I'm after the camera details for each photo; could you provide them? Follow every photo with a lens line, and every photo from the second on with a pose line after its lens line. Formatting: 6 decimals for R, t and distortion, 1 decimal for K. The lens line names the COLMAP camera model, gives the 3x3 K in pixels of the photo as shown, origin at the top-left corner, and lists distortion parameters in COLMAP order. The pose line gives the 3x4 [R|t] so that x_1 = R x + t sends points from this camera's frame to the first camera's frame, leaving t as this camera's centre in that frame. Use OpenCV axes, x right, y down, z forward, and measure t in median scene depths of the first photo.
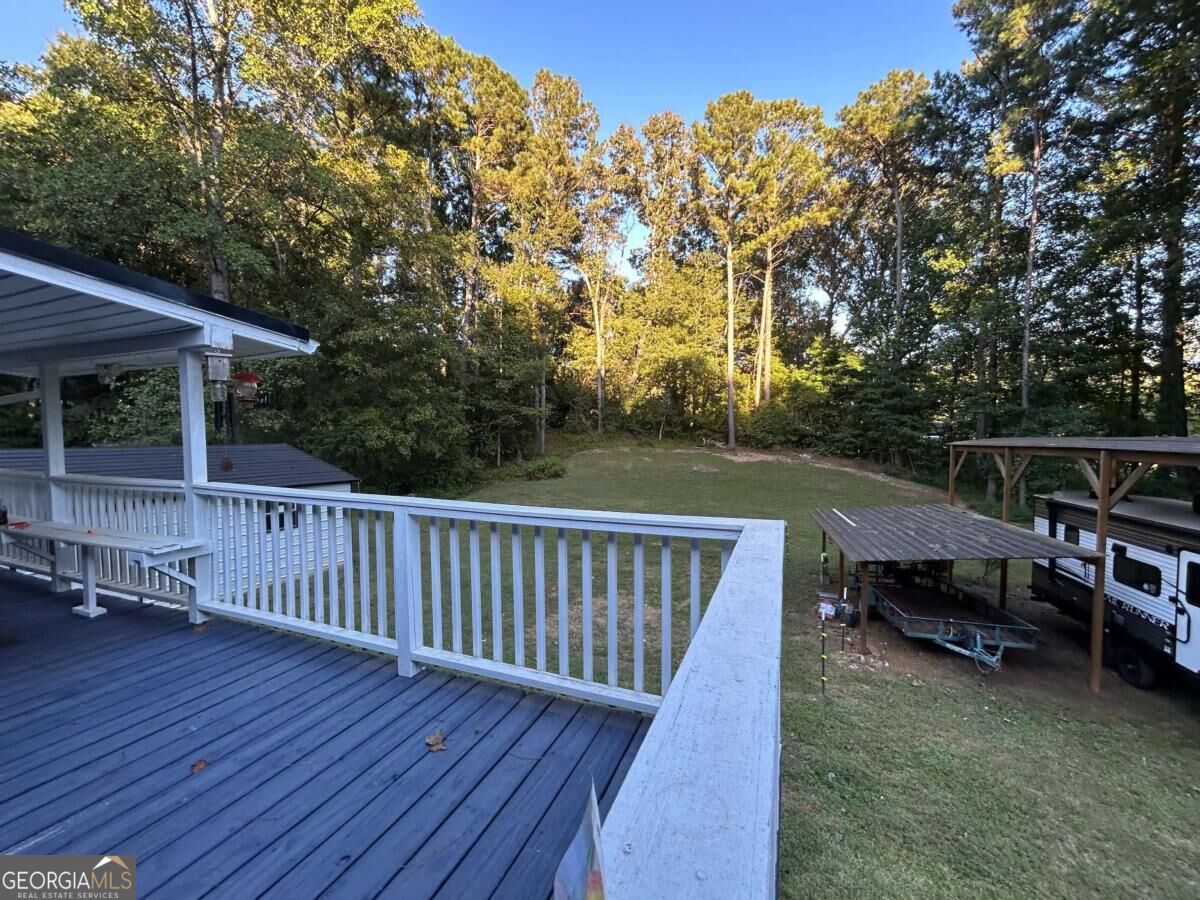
lens RADIAL K [[485.5, 0, 590.1], [0, 485.5, 448.7], [0, 0, 1]] dist [-0.002446, -0.000041]
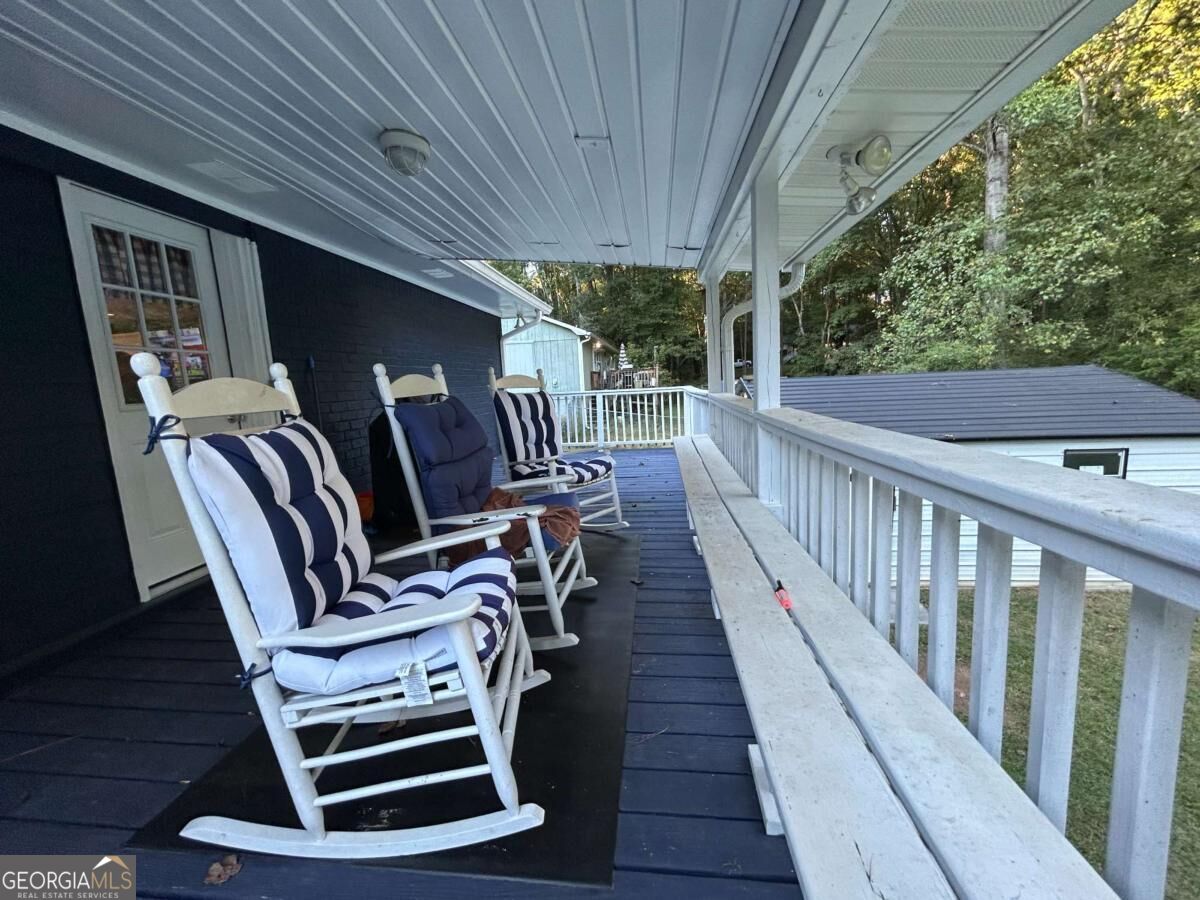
lens RADIAL K [[485.5, 0, 594.4], [0, 485.5, 445.5], [0, 0, 1]] dist [-0.002446, -0.000041]
pose [[0.258812, 0.122230, -0.958163, -0.124874], [0.013162, 0.991423, 0.130028, 0.000983], [0.965838, -0.046264, 0.254983, 0.144506]]
